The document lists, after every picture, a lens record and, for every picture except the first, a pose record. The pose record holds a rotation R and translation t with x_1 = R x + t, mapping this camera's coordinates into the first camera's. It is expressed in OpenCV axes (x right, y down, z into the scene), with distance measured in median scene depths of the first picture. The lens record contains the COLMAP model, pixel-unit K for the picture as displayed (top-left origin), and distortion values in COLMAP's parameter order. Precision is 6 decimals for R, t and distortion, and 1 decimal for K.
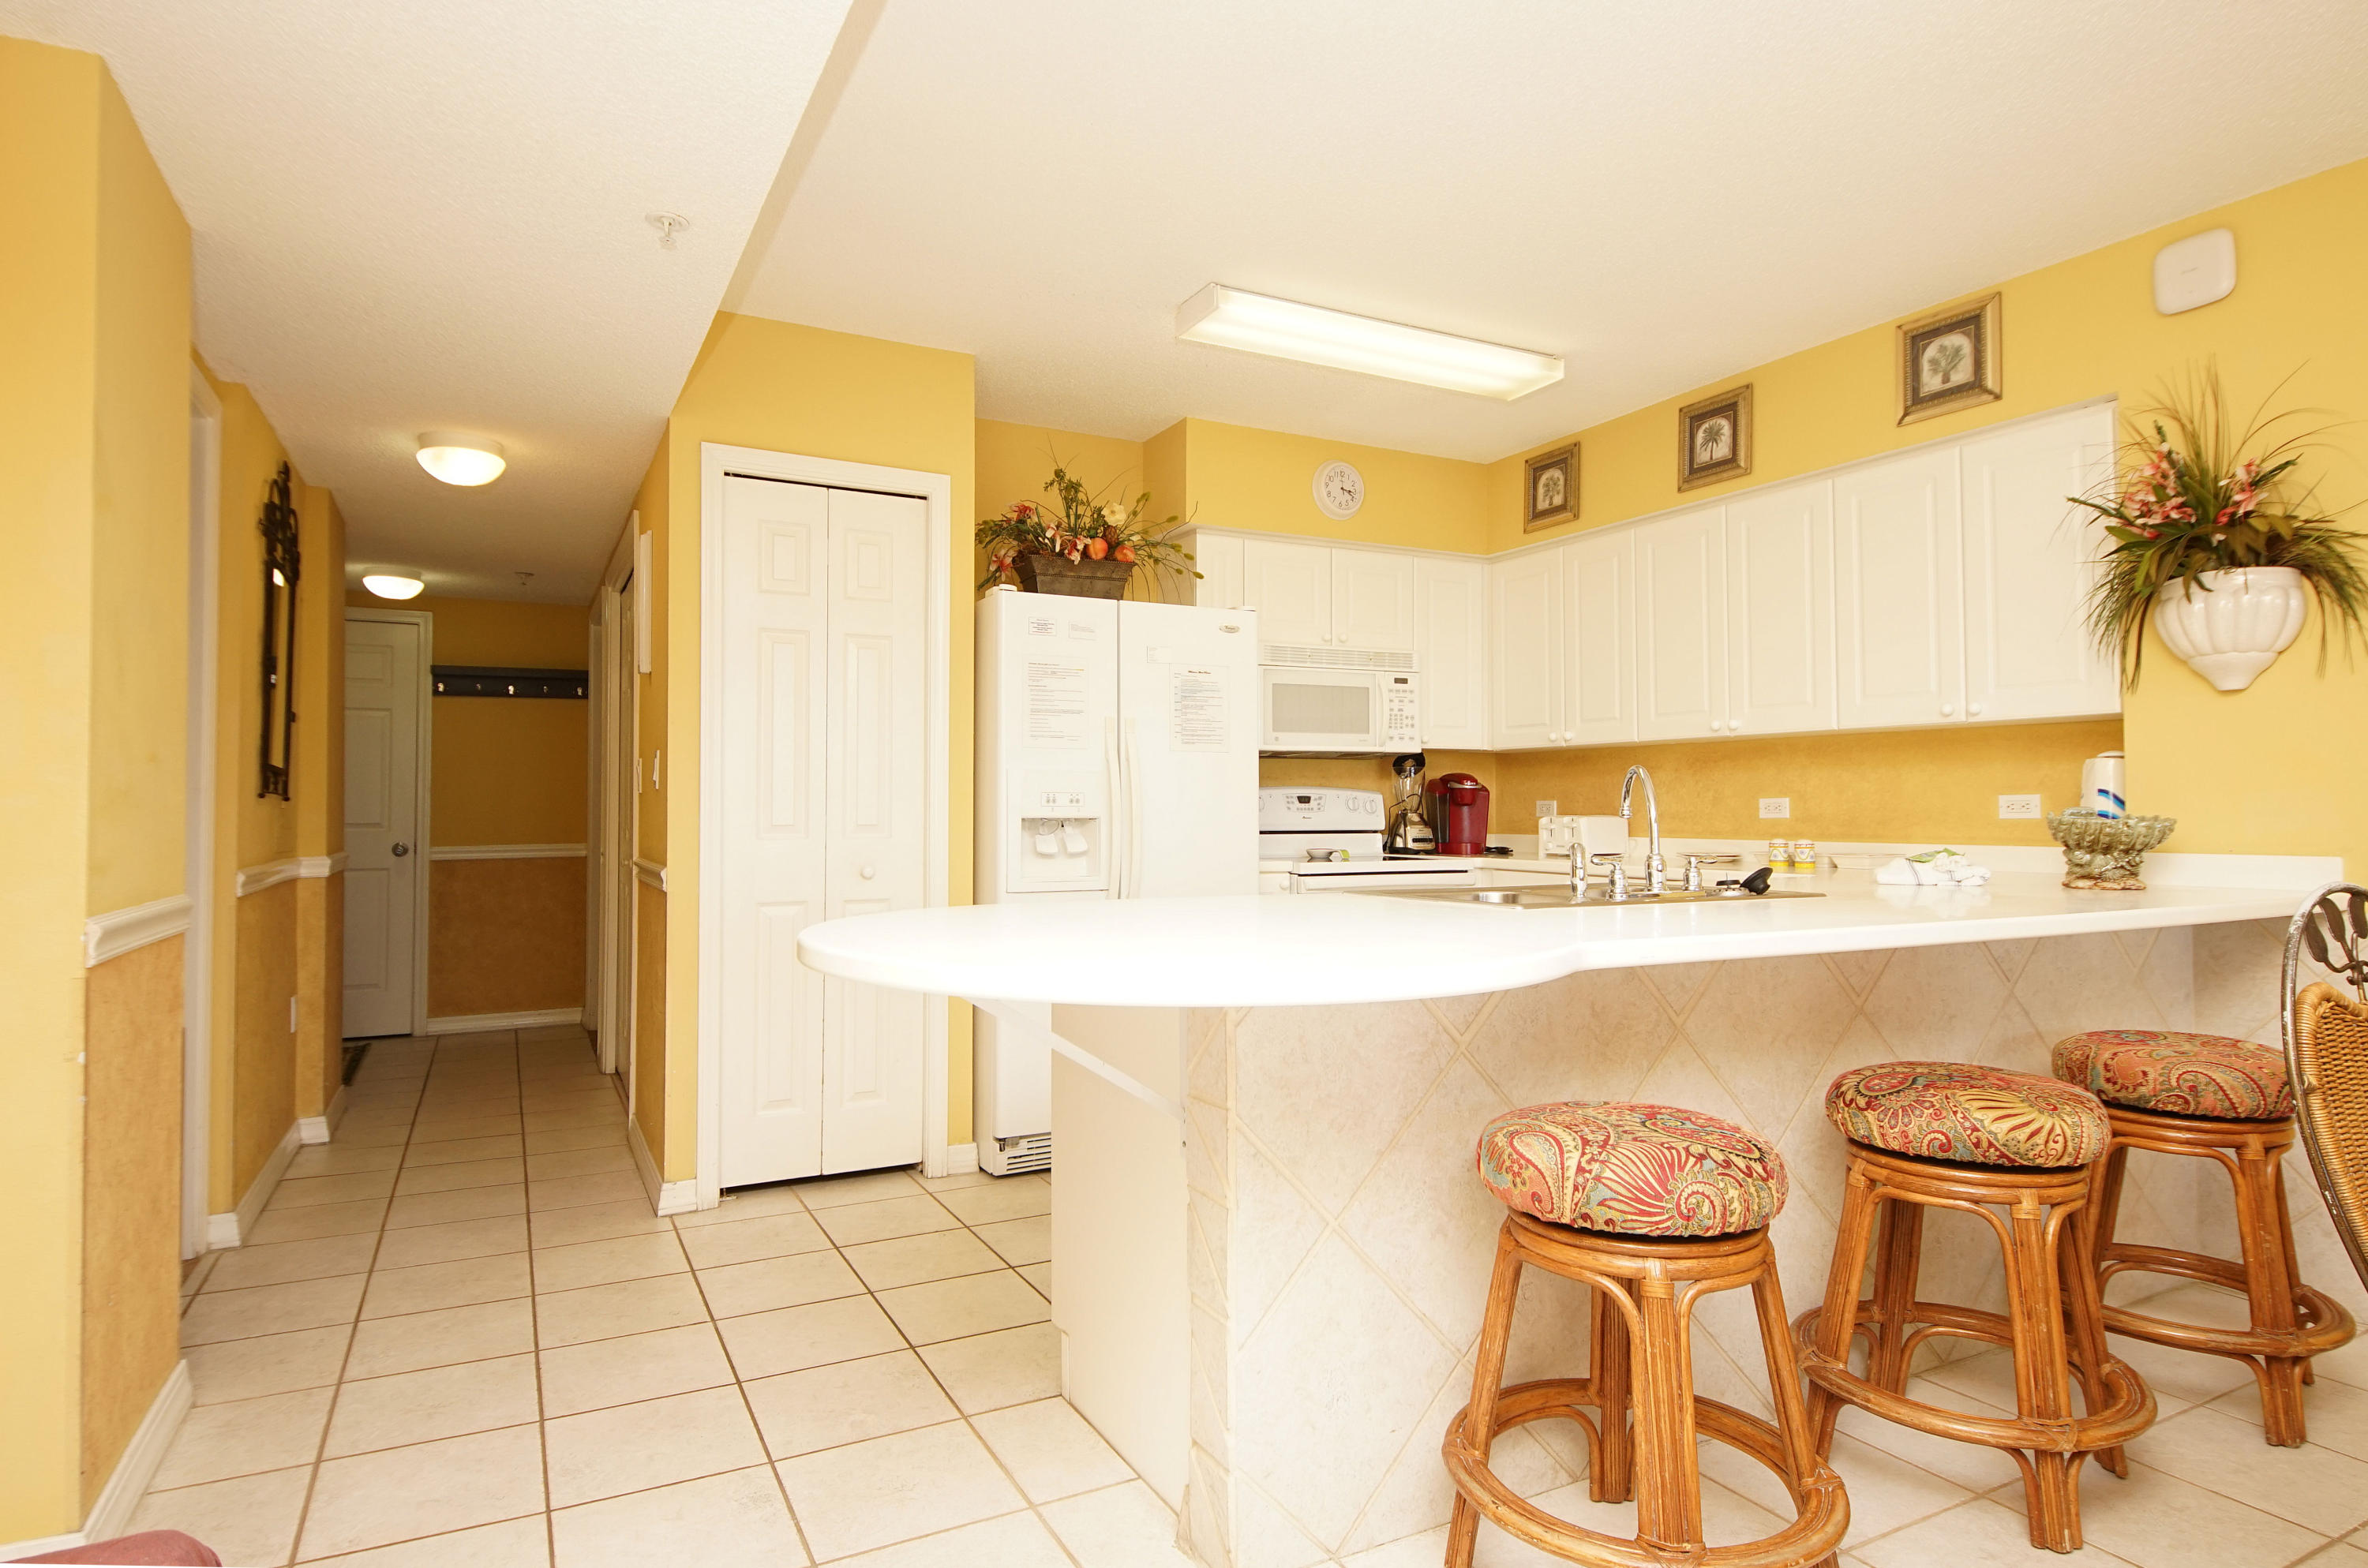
lens RADIAL K [[1337.9, 0, 1201.4], [0, 1337.9, 779.9], [0, 0, 1]] dist [-0.000542, 0.000049]
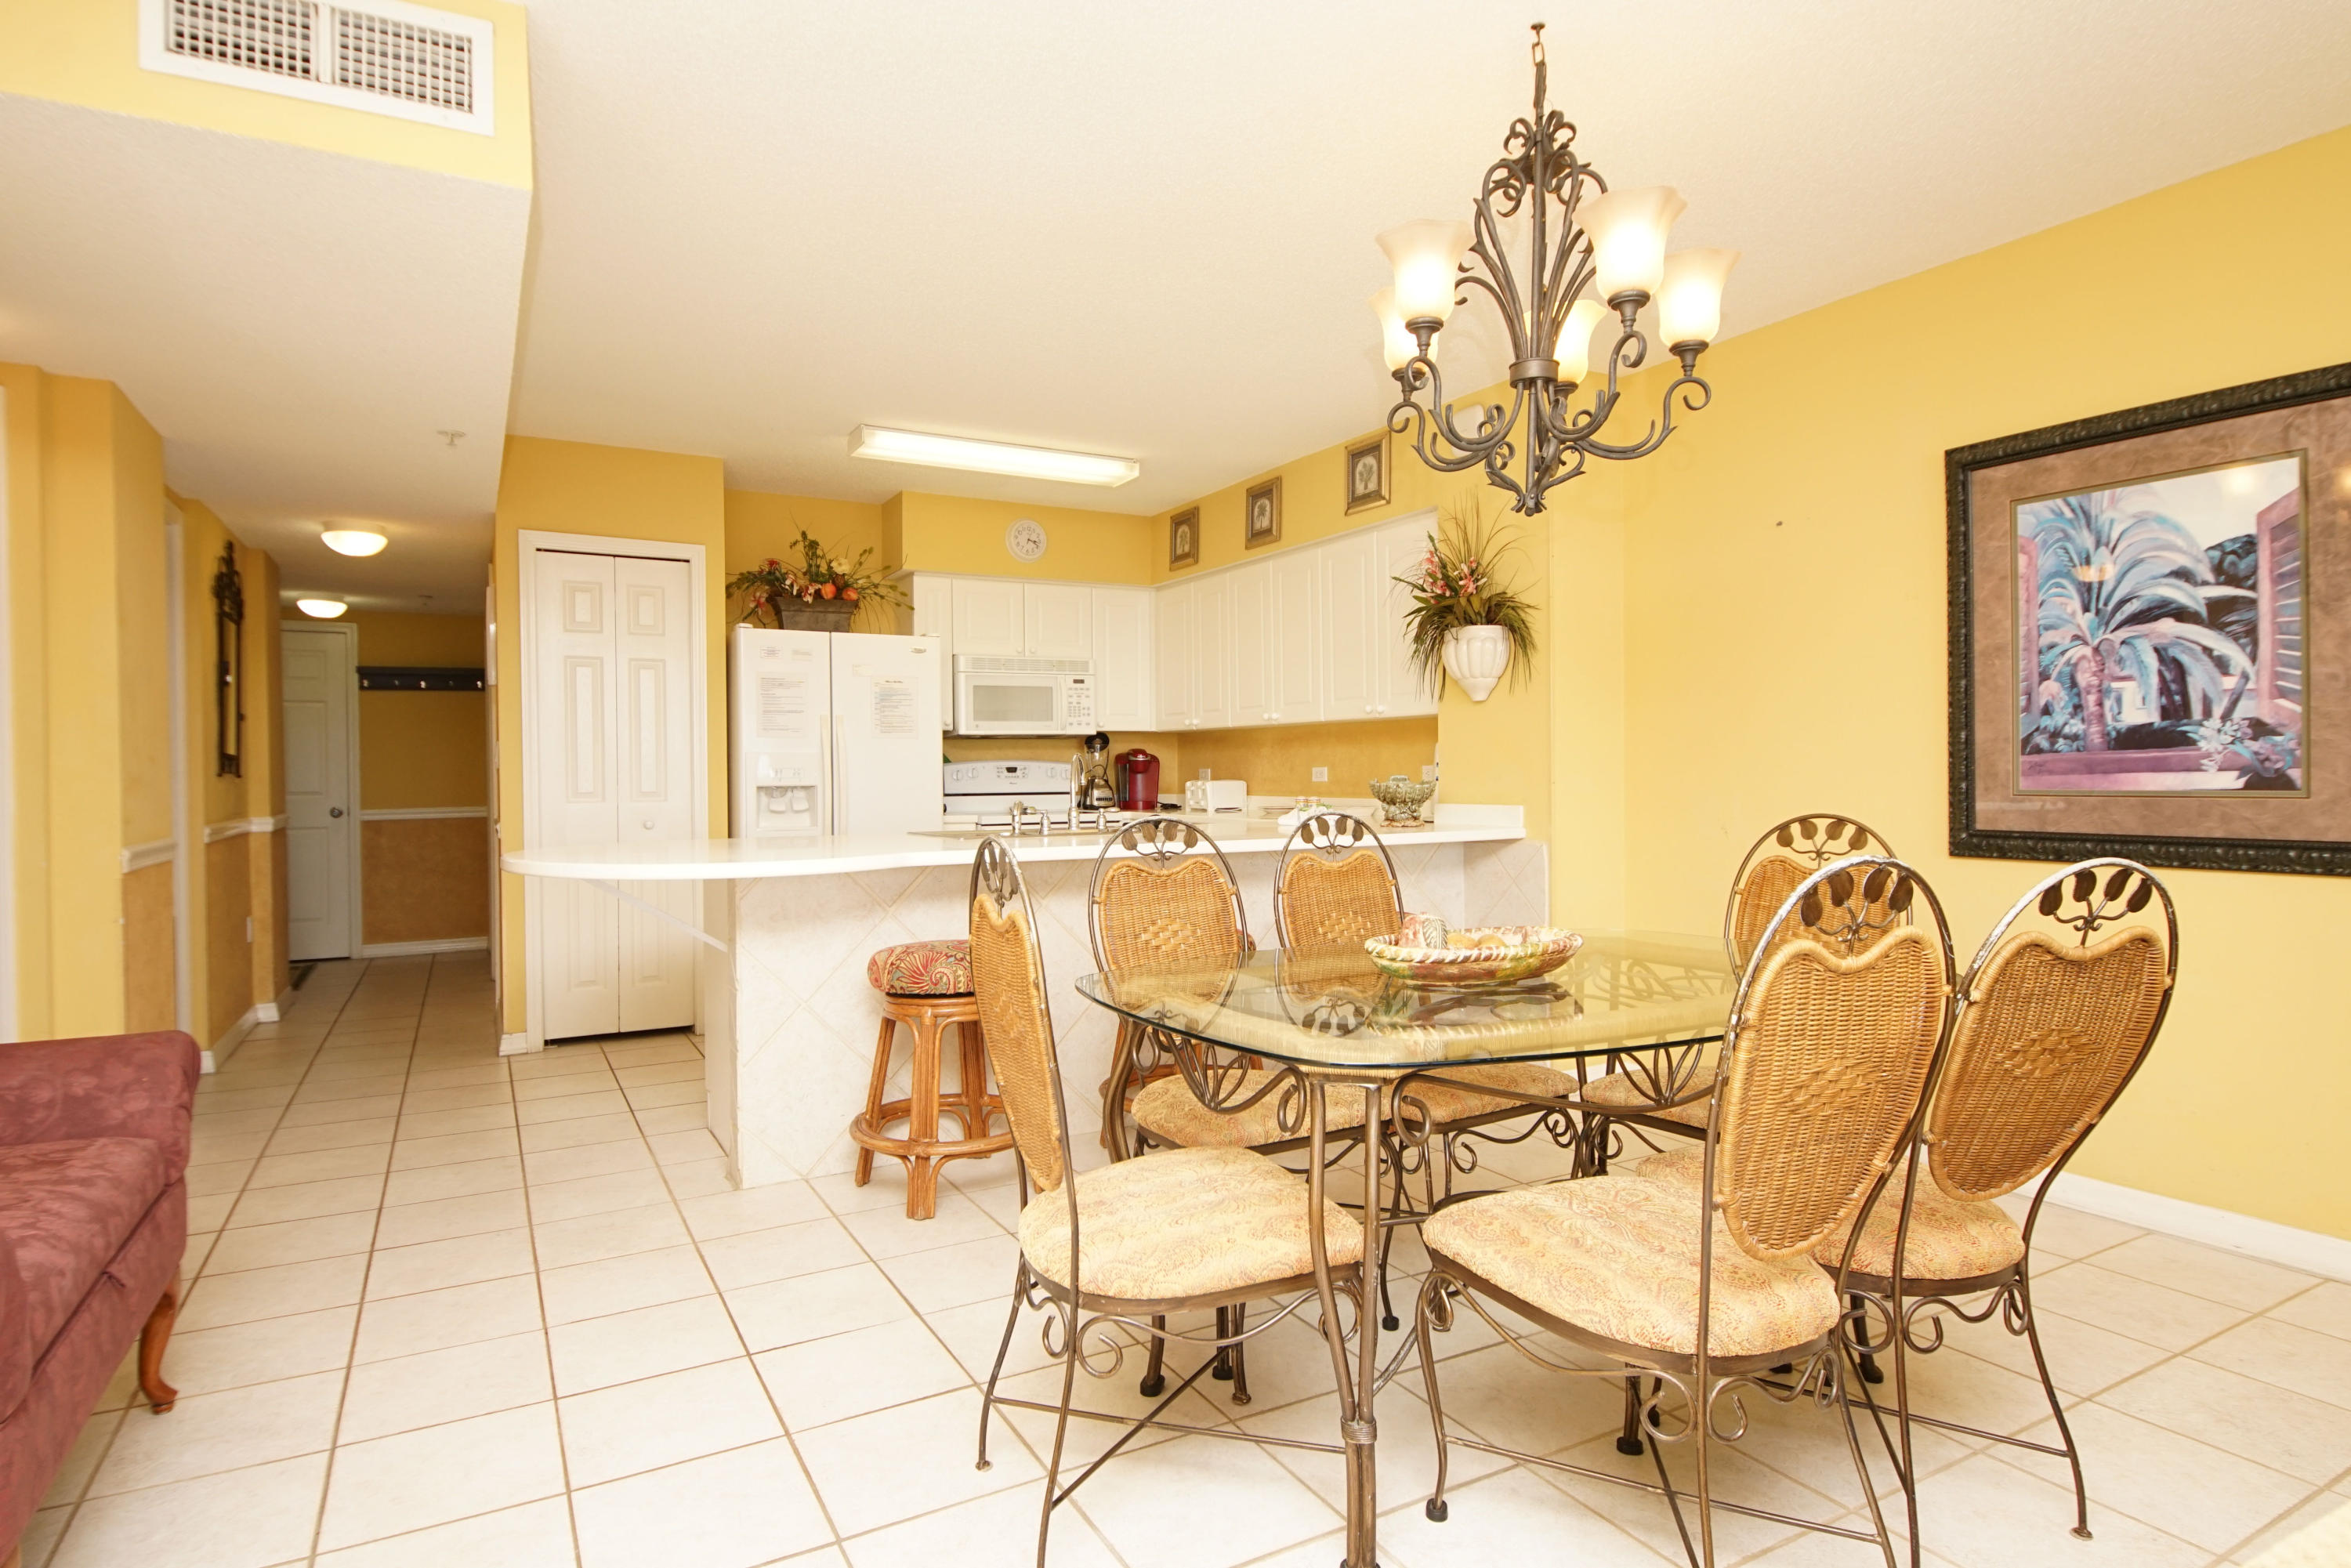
lens RADIAL K [[1306.6, 0, 1209.2], [0, 1306.6, 786.5], [0, 0, 1]] dist [0.003196, -0.017079]
pose [[0.999500, -0.007406, 0.030727, 0.269029], [0.006306, 0.999341, 0.035748, -0.016060], [-0.030972, -0.035536, 0.998888, -0.366142]]
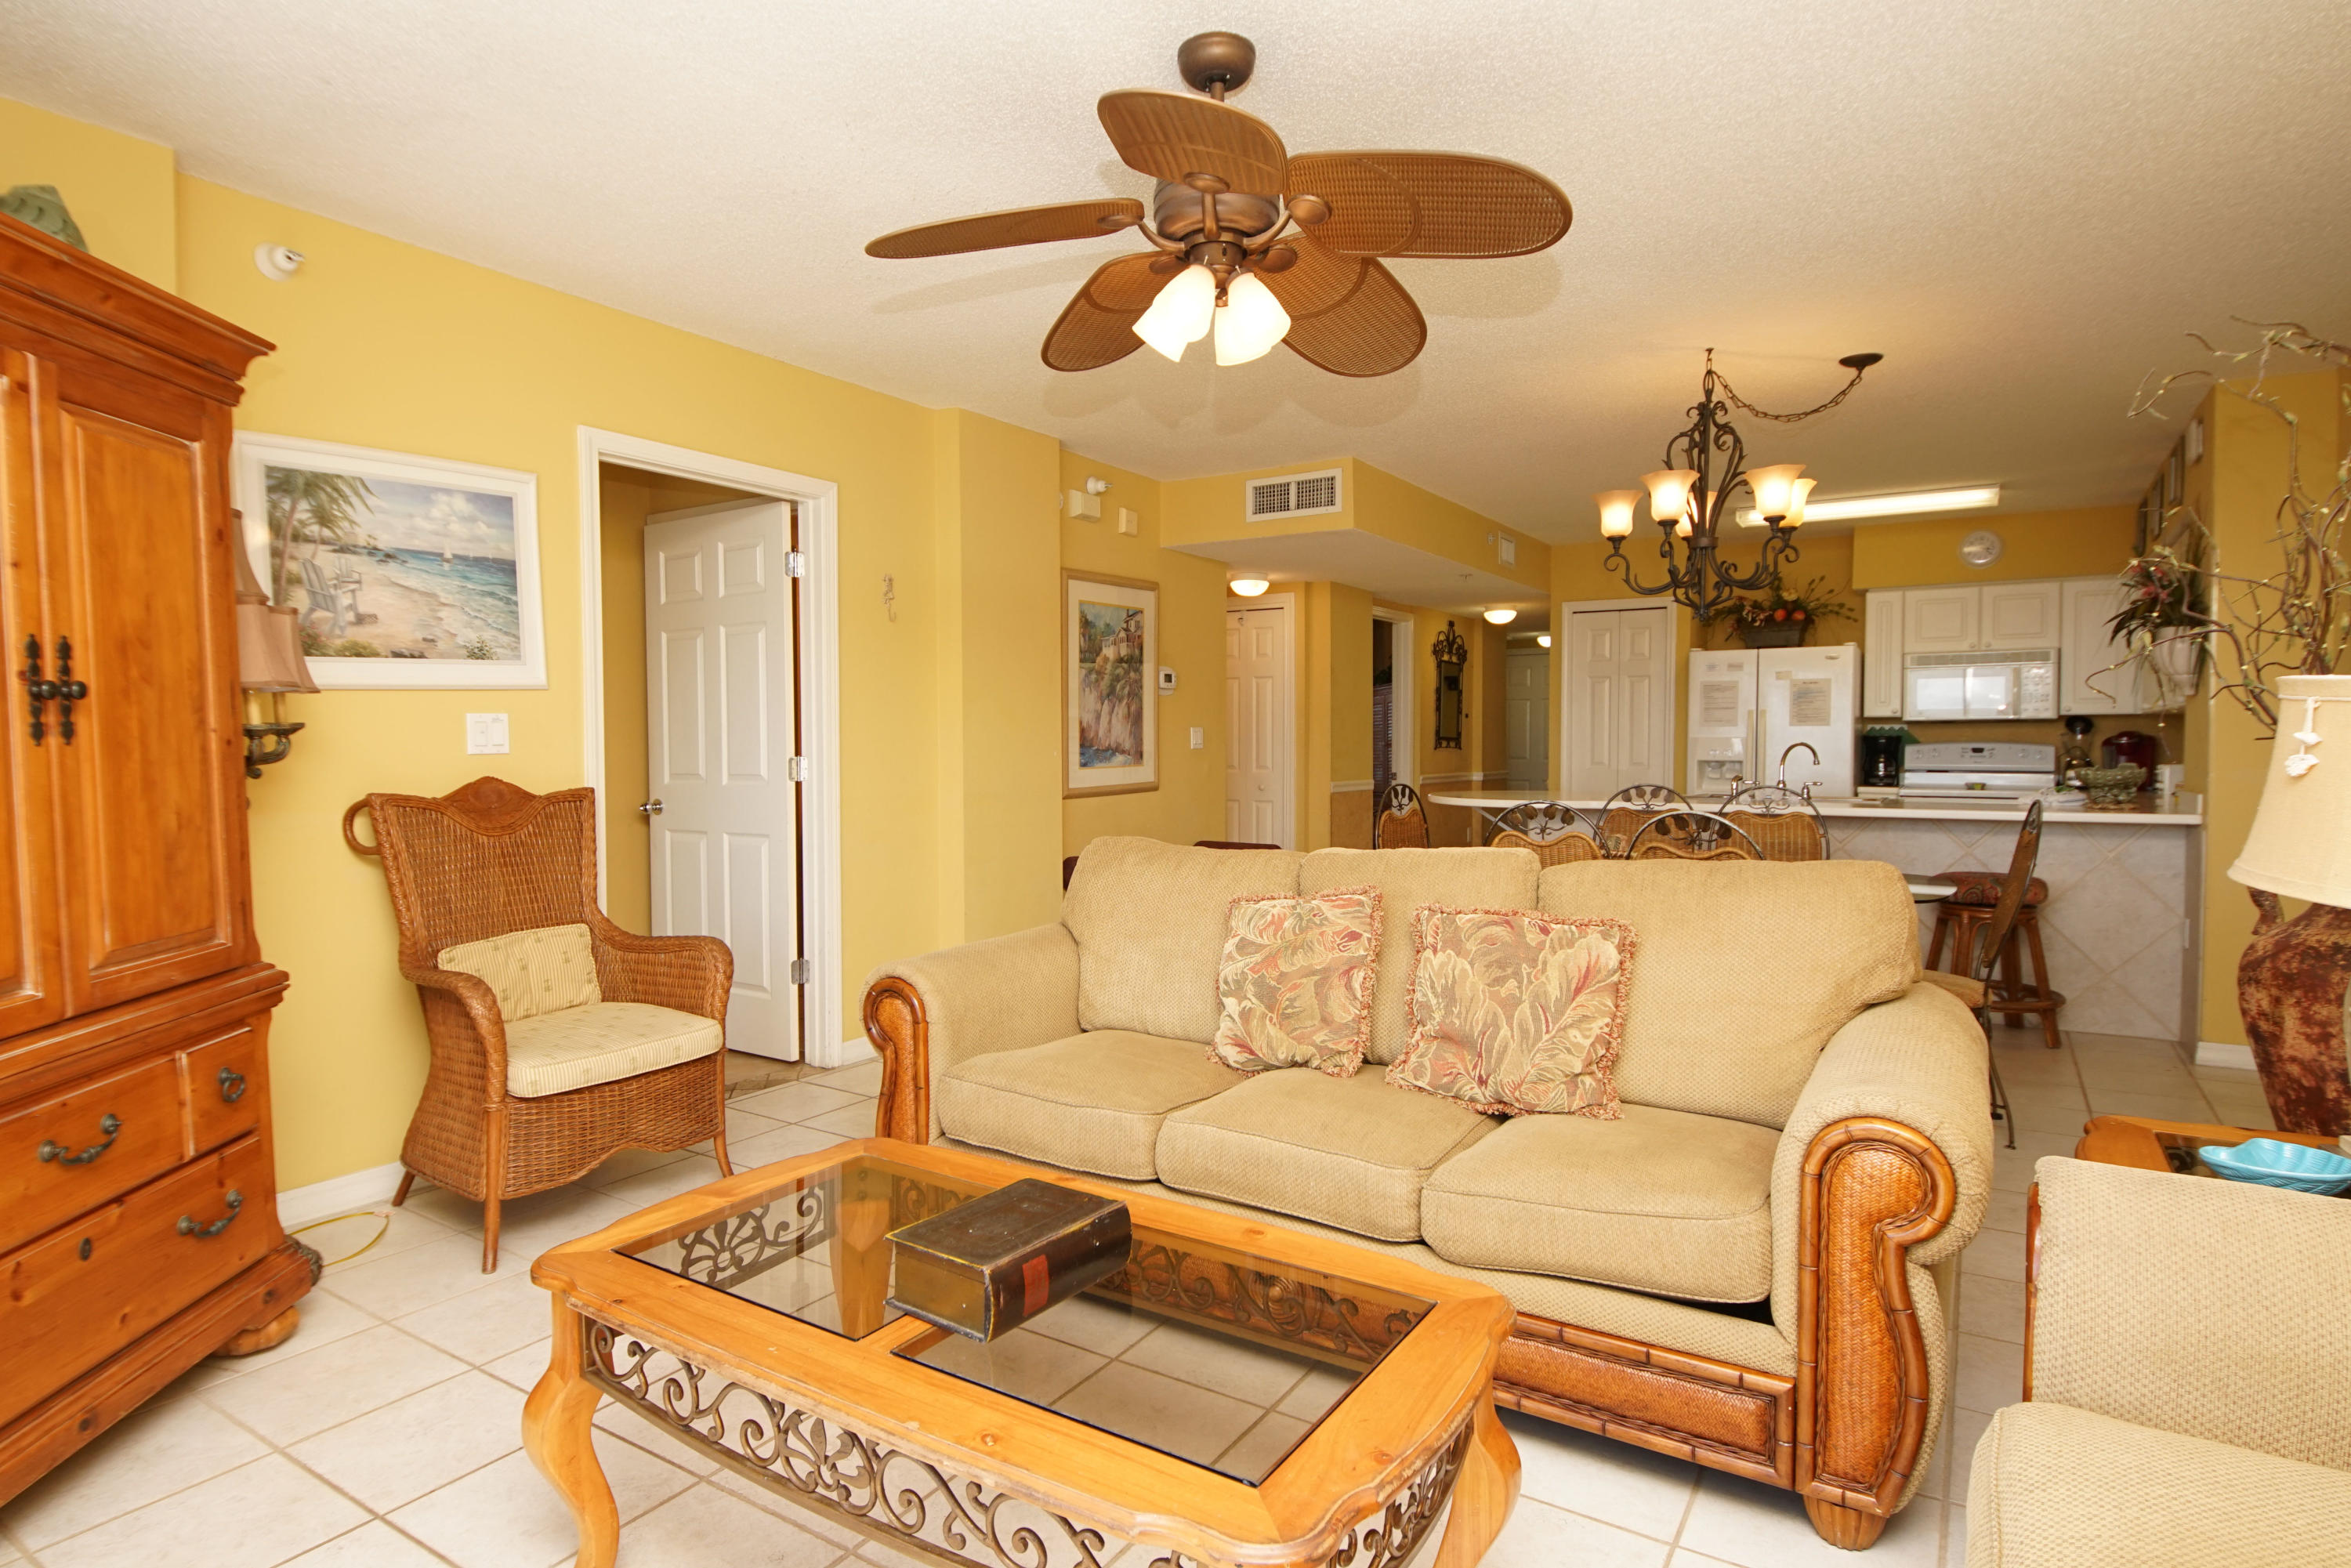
lens RADIAL K [[1247.4, 0, 1140.8], [0, 1247.4, 777.7], [0, 0, 1]] dist [0.042775, -0.038510]
pose [[0.462151, 0.024329, -0.886467, 1.044477], [0.019358, 0.999109, 0.037512, -0.030446], [0.886590, -0.034496, 0.461268, -0.586233]]
